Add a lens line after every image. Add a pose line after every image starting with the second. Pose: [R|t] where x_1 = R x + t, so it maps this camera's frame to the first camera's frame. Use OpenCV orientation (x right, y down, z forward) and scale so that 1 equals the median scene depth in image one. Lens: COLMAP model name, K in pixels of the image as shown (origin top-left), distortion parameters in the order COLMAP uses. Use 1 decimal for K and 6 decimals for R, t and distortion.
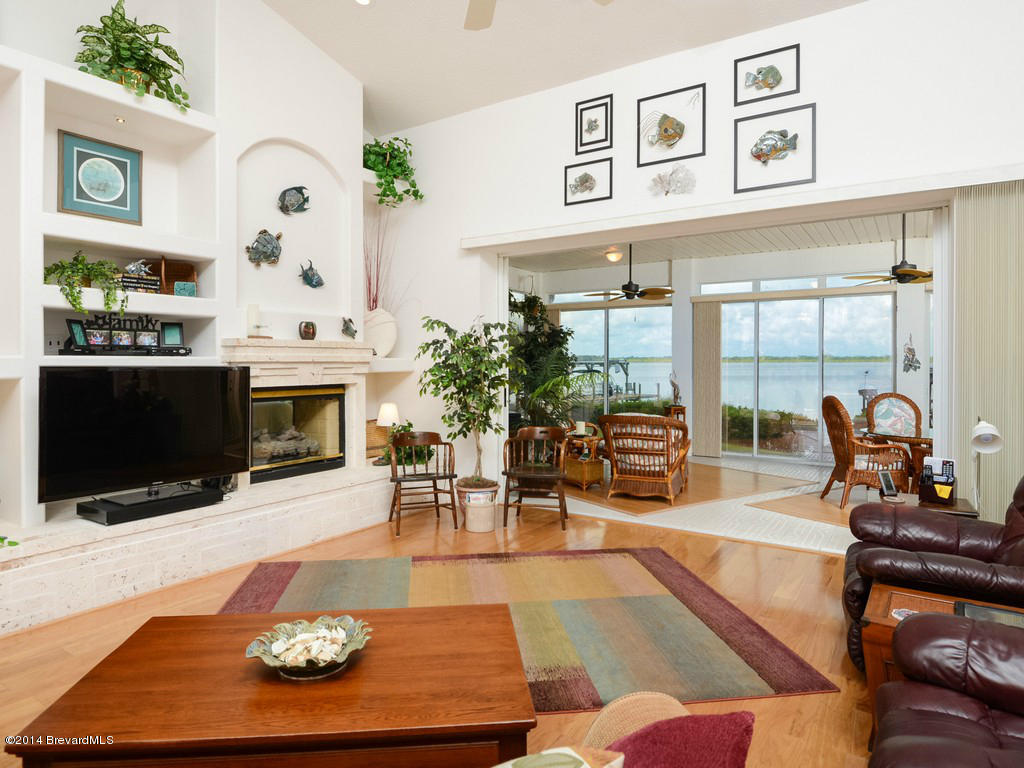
lens RADIAL K [[616.8, 0, 514.7], [0, 616.8, 375.6], [0, 0, 1]] dist [0.016670, -0.023760]
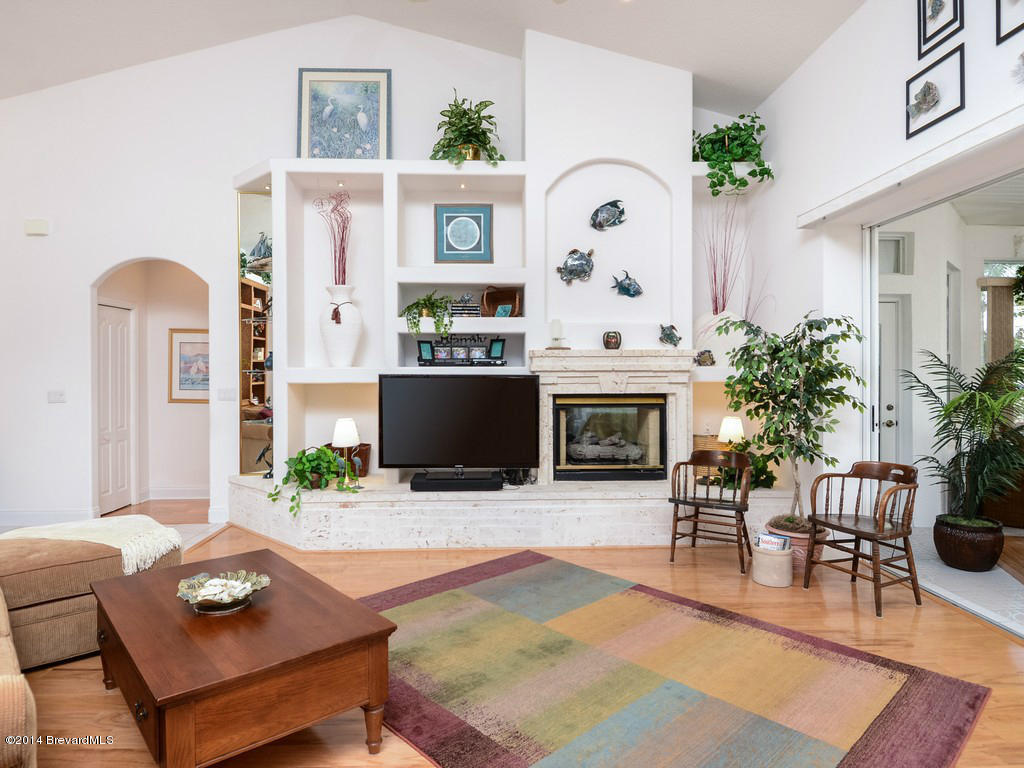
lens RADIAL K [[616.8, 0, 509.4], [0, 616.8, 378.8], [0, 0, 1]] dist [0.016670, -0.023760]
pose [[0.582085, 0.008970, -0.813079, 0.411185], [-0.015055, 0.999887, 0.000253, -0.006654], [0.812989, 0.012093, 0.582154, 0.274999]]
